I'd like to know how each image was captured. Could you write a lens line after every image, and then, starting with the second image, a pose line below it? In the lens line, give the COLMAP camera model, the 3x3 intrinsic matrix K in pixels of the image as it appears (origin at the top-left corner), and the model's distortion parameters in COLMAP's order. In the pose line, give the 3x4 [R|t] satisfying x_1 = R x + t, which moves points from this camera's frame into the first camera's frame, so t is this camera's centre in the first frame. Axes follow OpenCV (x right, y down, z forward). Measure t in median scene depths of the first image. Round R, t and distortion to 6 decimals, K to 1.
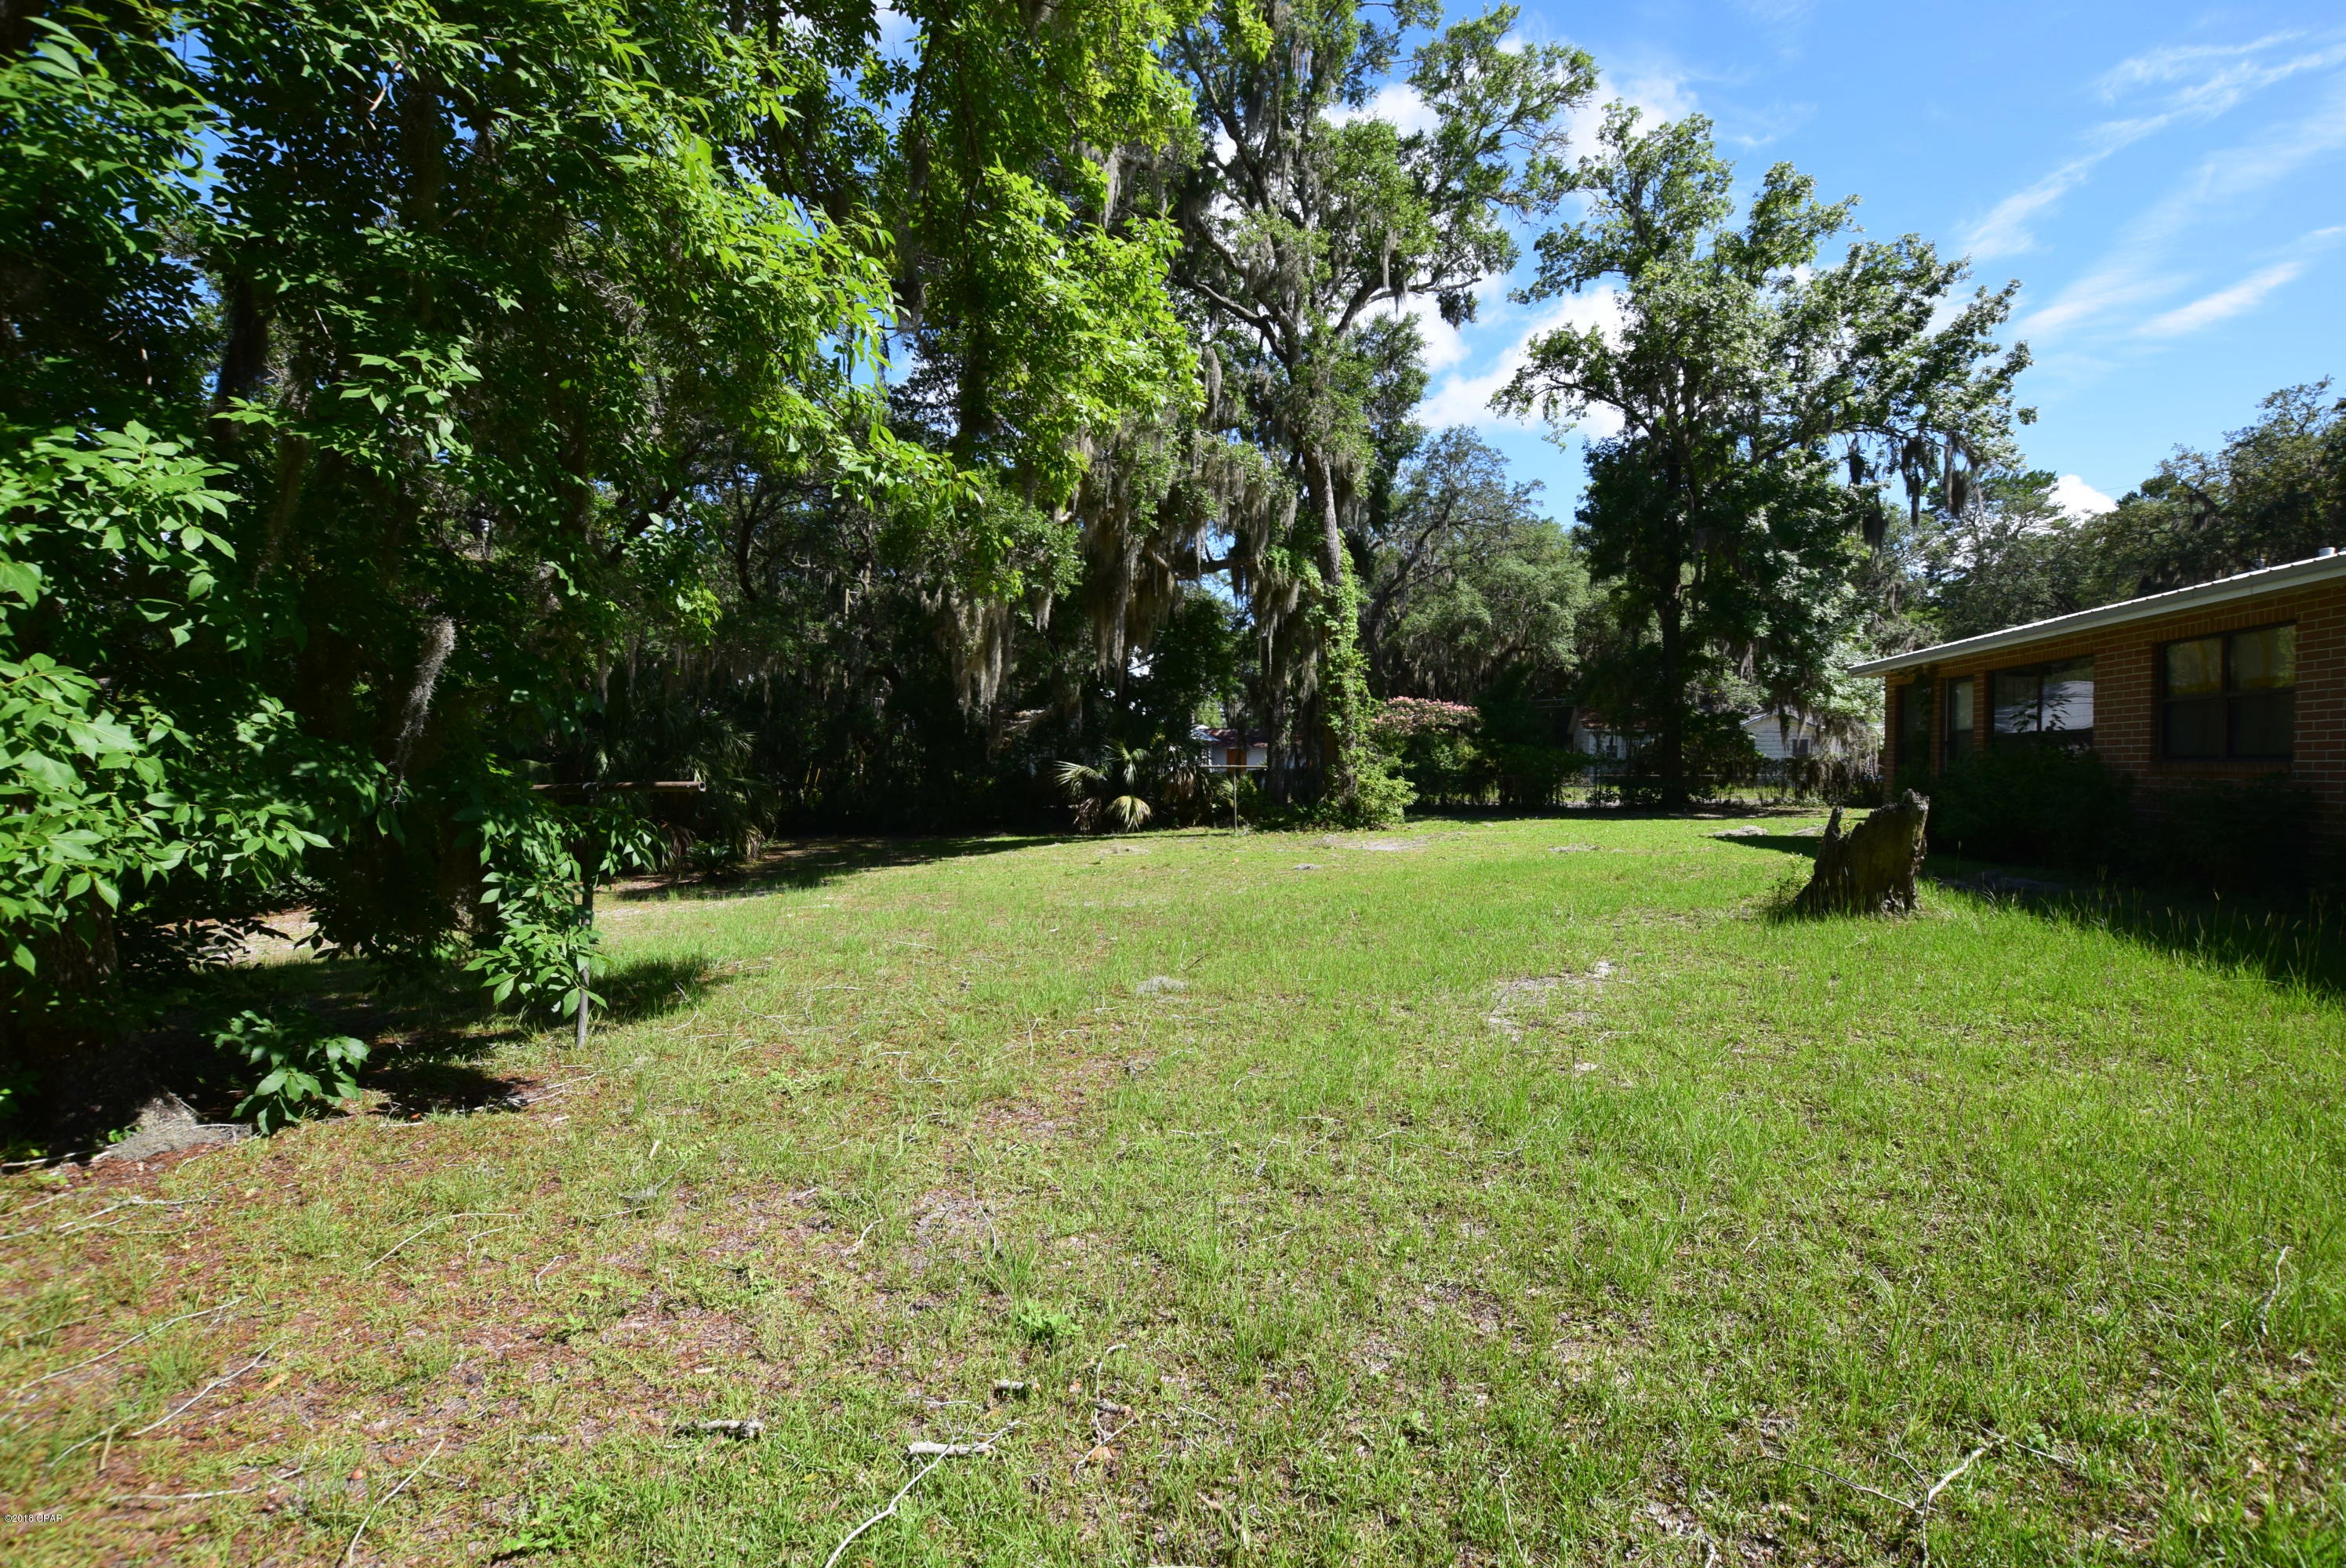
lens RADIAL K [[1029.2, 0, 1178.8], [0, 1029.2, 774.0], [0, 0, 1]] dist [-0.036997, 0.006814]
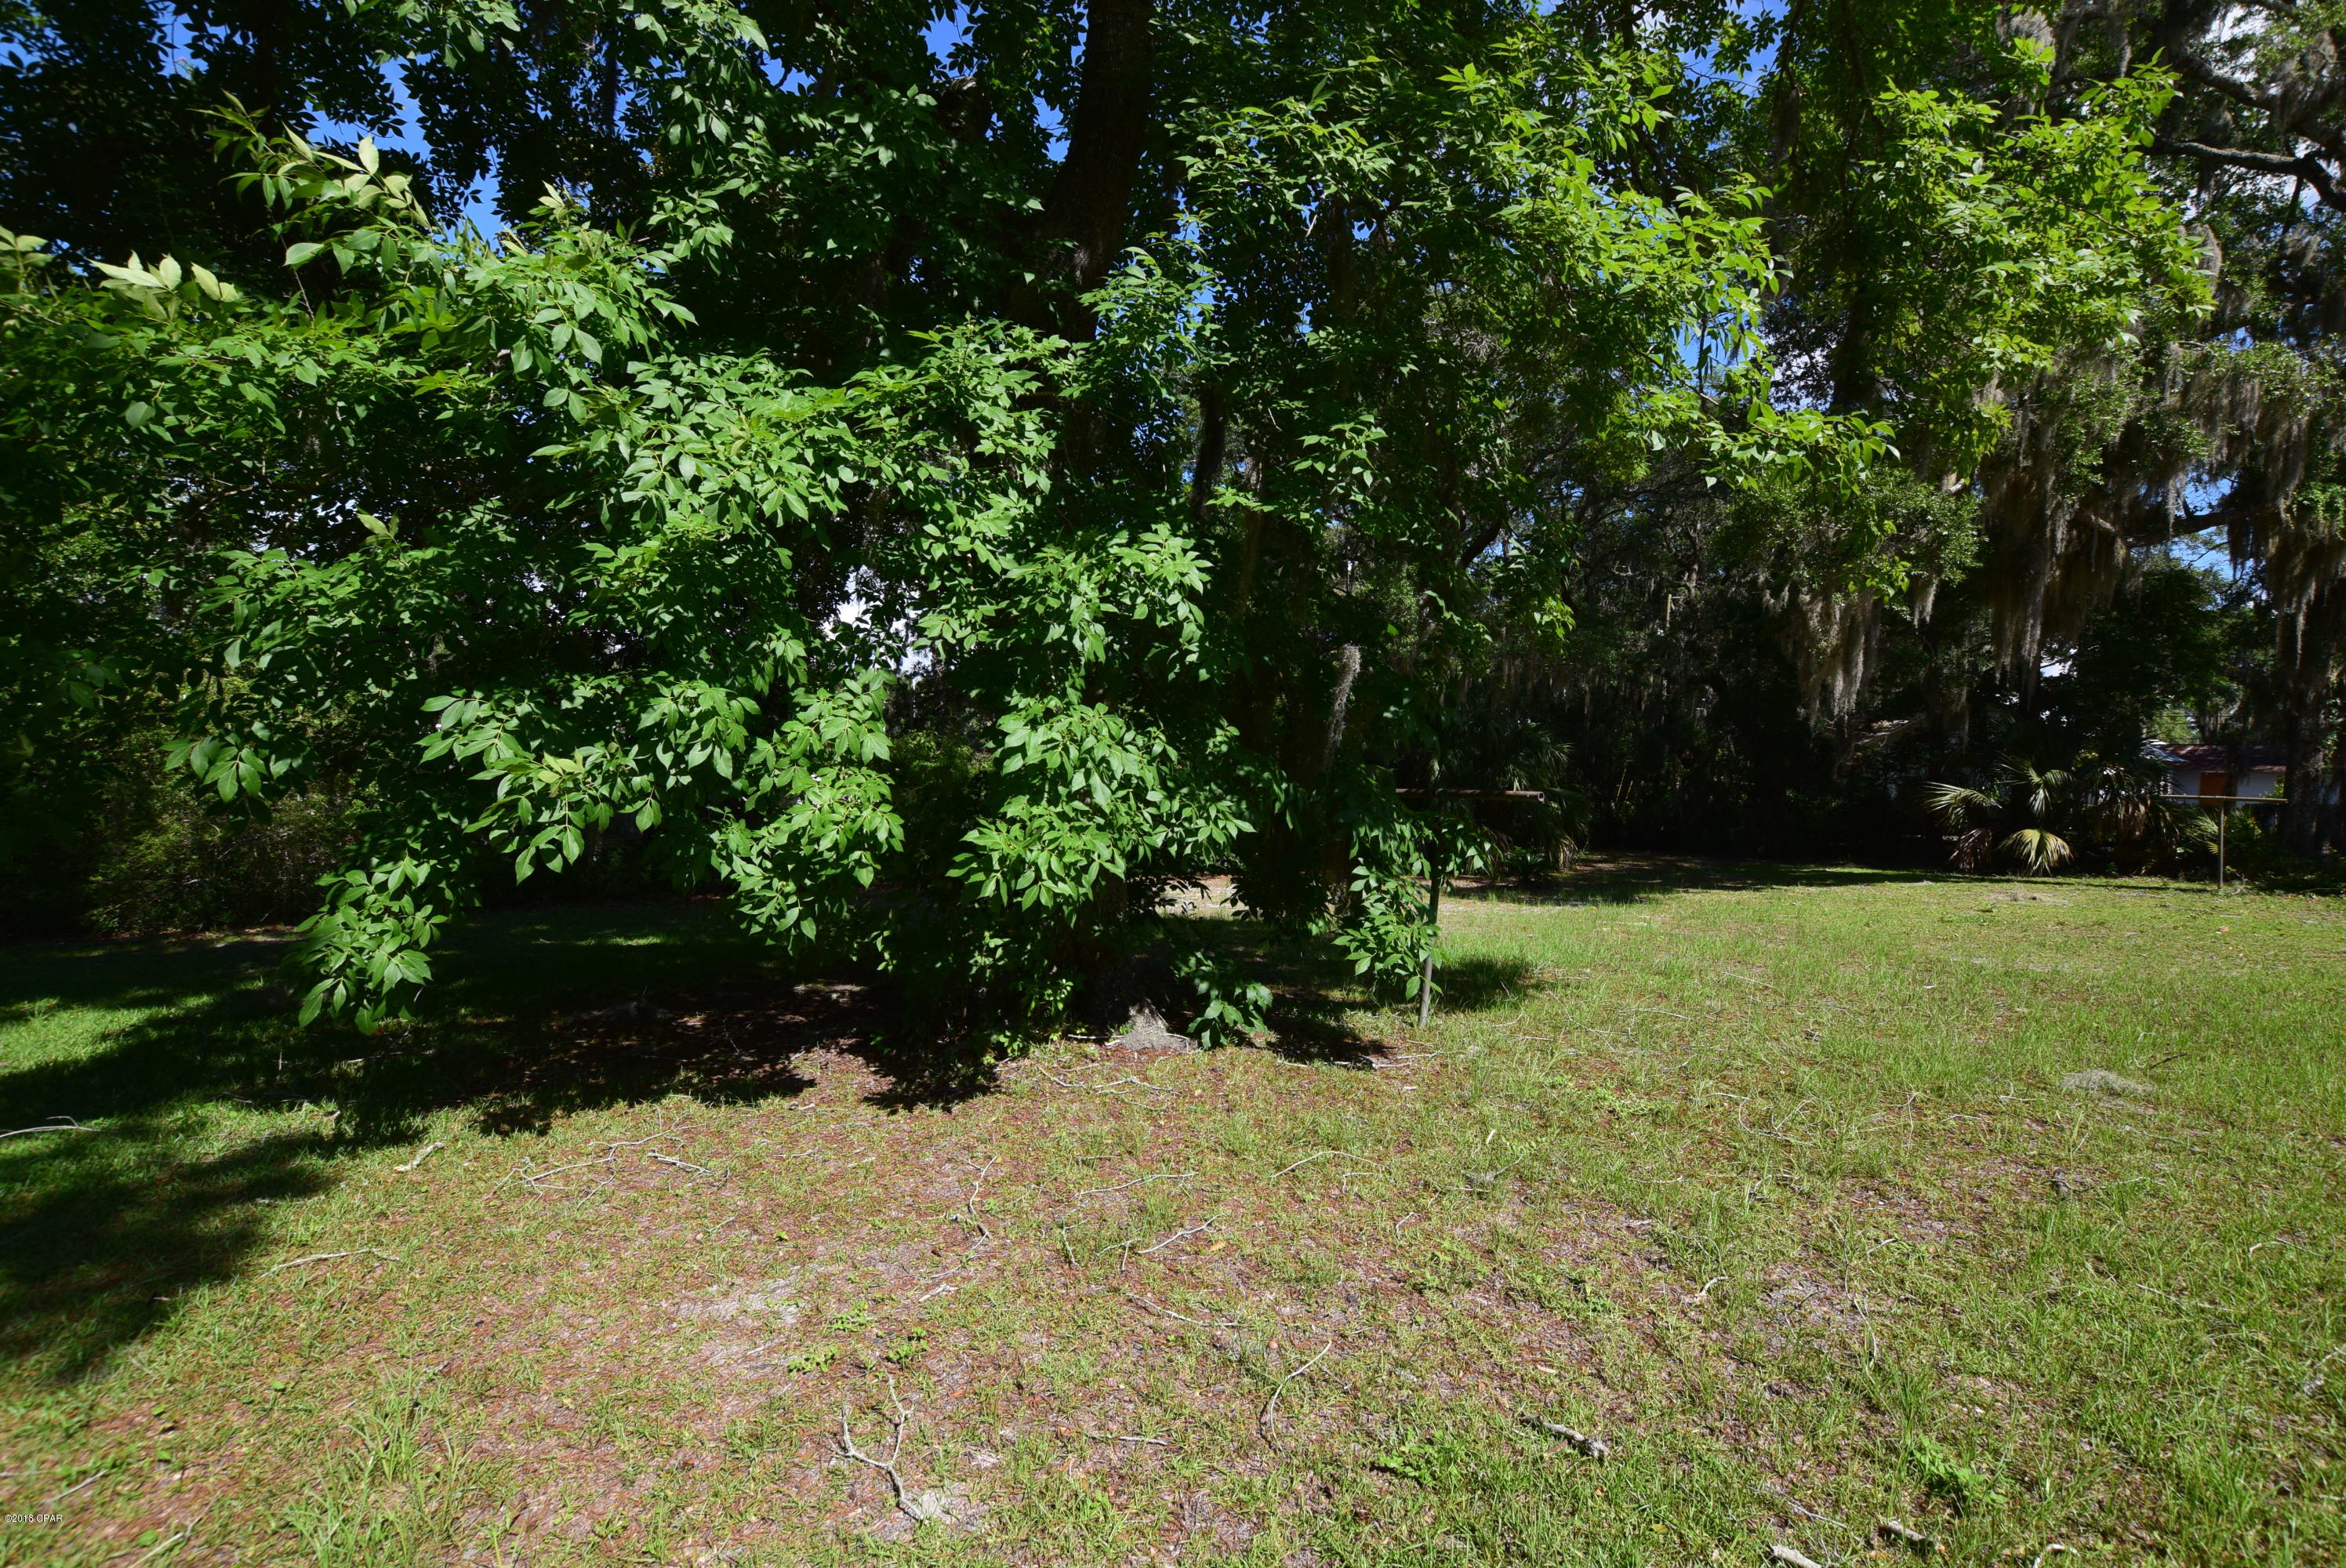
lens RADIAL K [[1029.2, 0, 1187.9], [0, 1029.2, 773.4], [0, 0, 1]] dist [-0.036997, 0.006814]
pose [[0.736972, 0.028177, -0.675336, -0.025304], [-0.035701, 0.999359, 0.002737, -0.001336], [0.674980, 0.022093, 0.737505, -0.006493]]
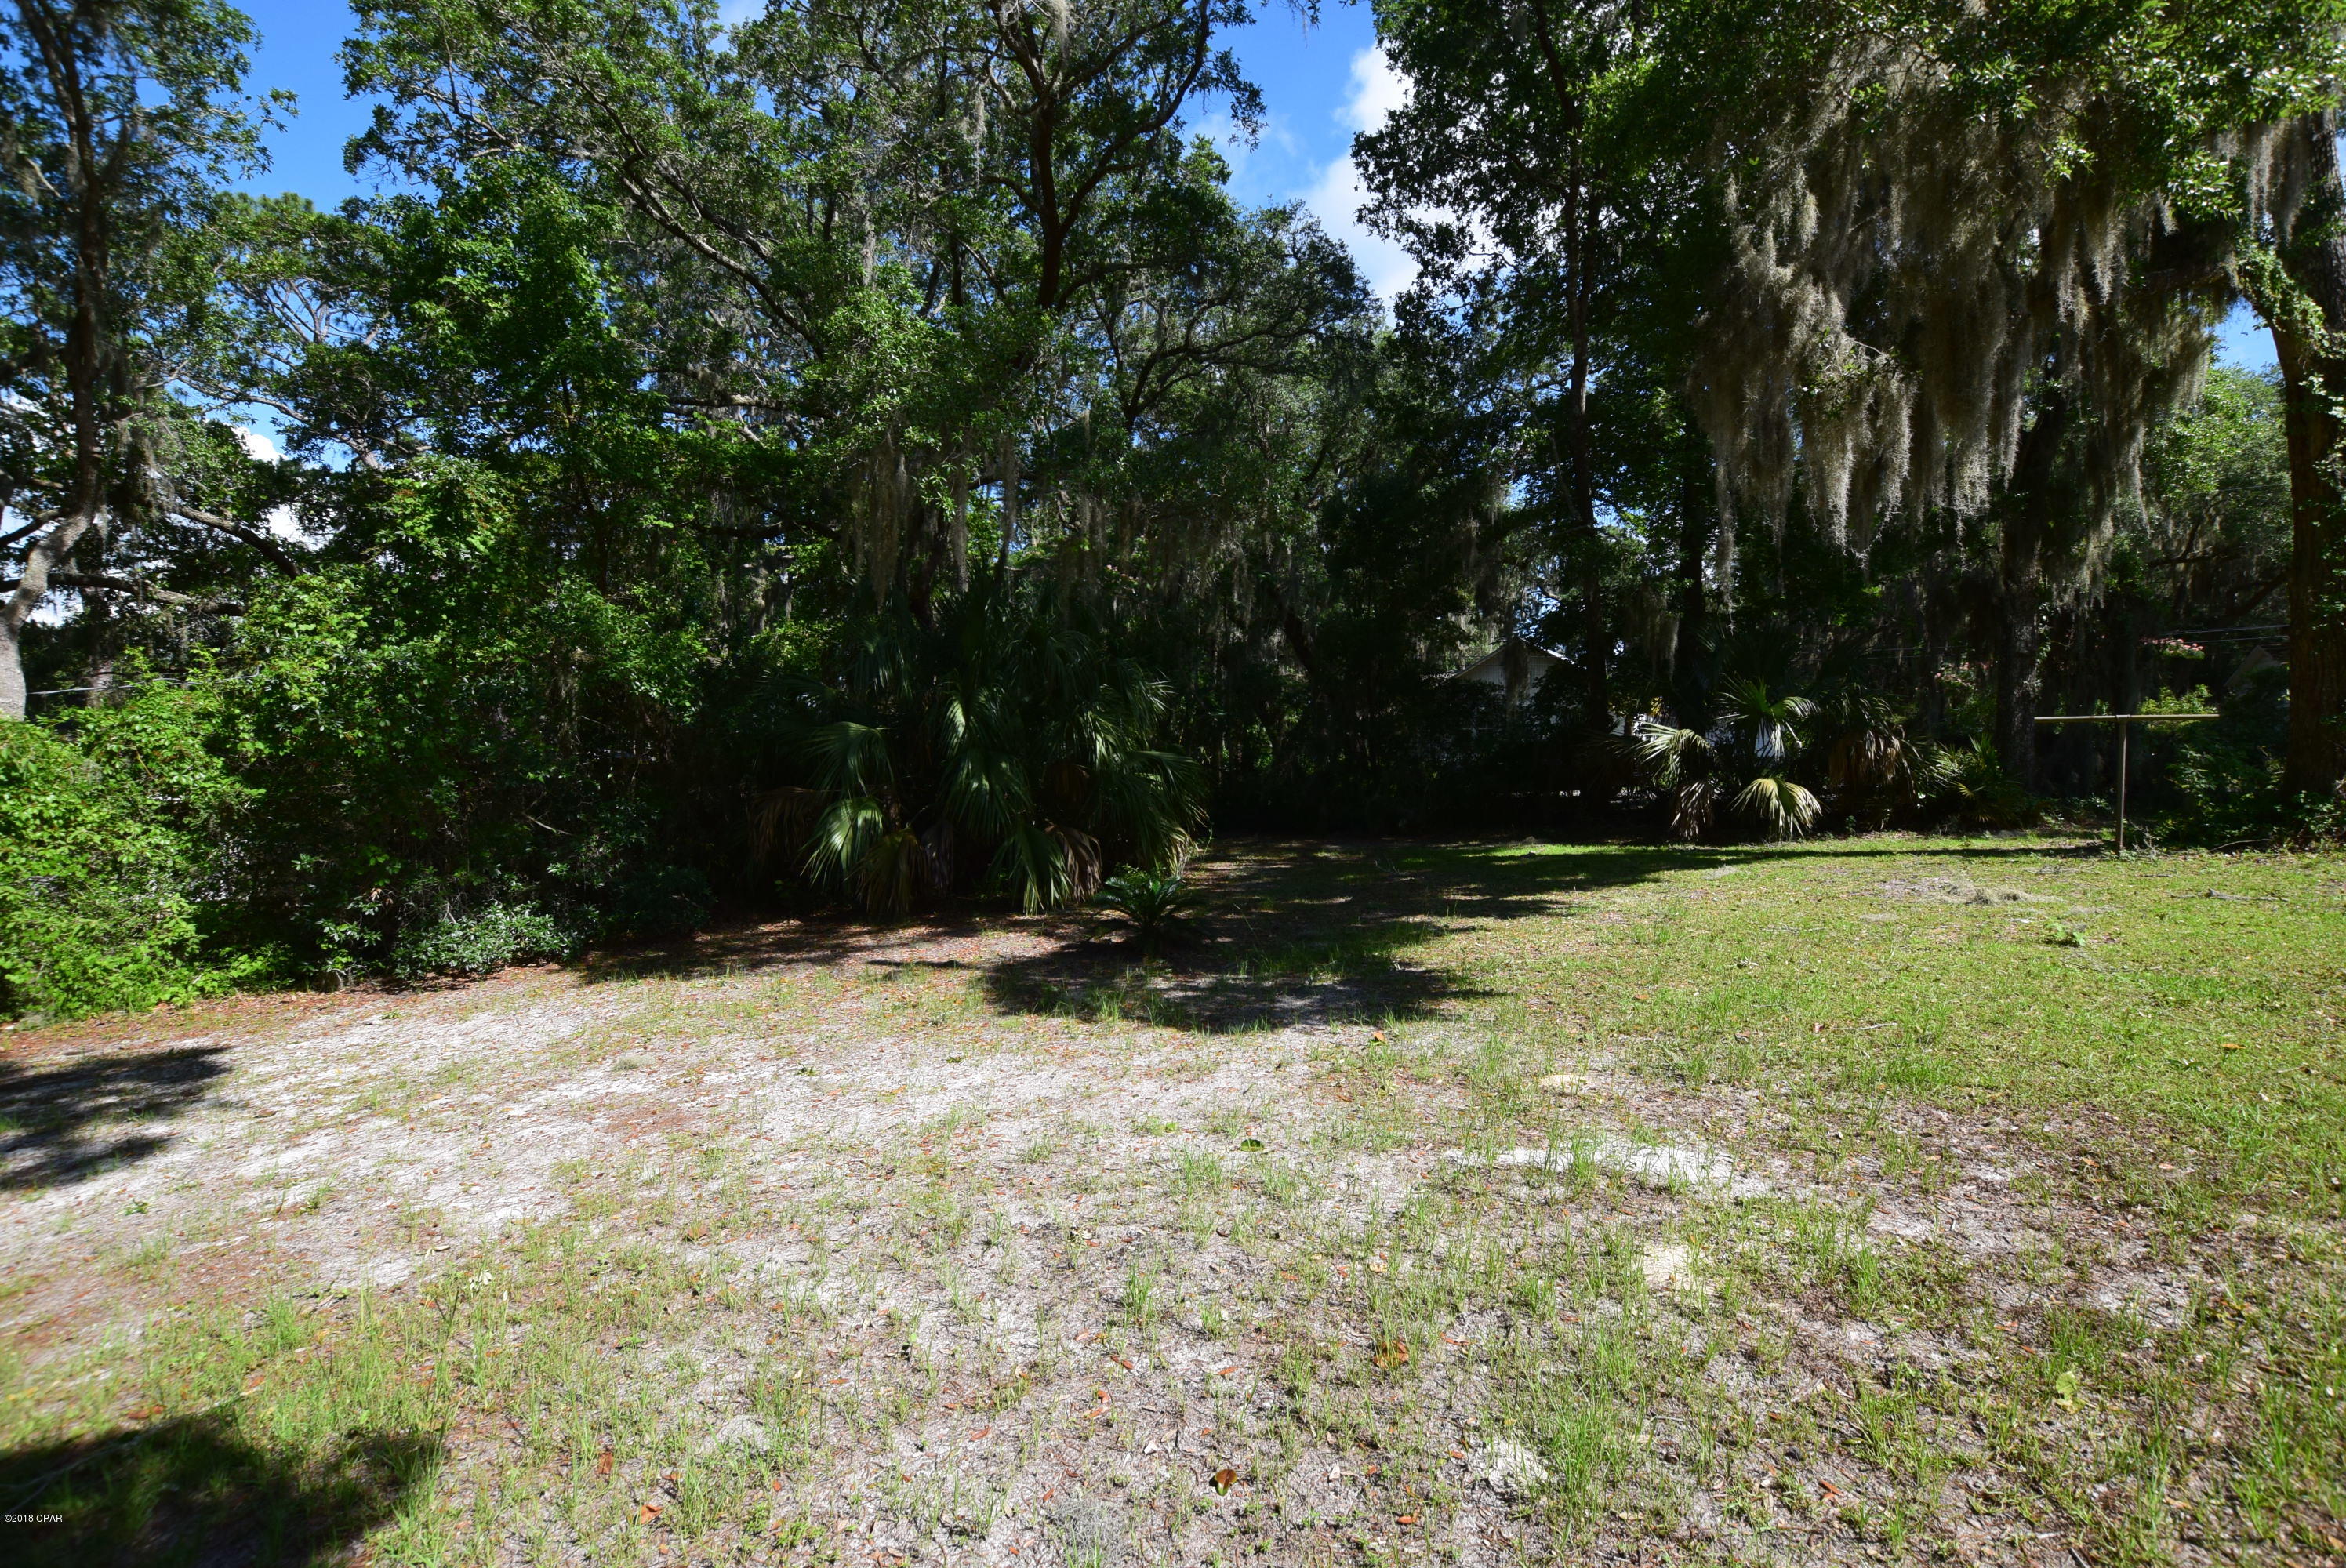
lens RADIAL K [[1029.2, 0, 1177.3], [0, 1029.2, 768.0], [0, 0, 1]] dist [-0.036997, 0.006814]
pose [[0.953383, -0.005102, -0.301721, -0.581545], [0.009387, 0.999875, 0.012751, 0.015140], [0.301618, -0.014989, 0.953311, 1.031386]]
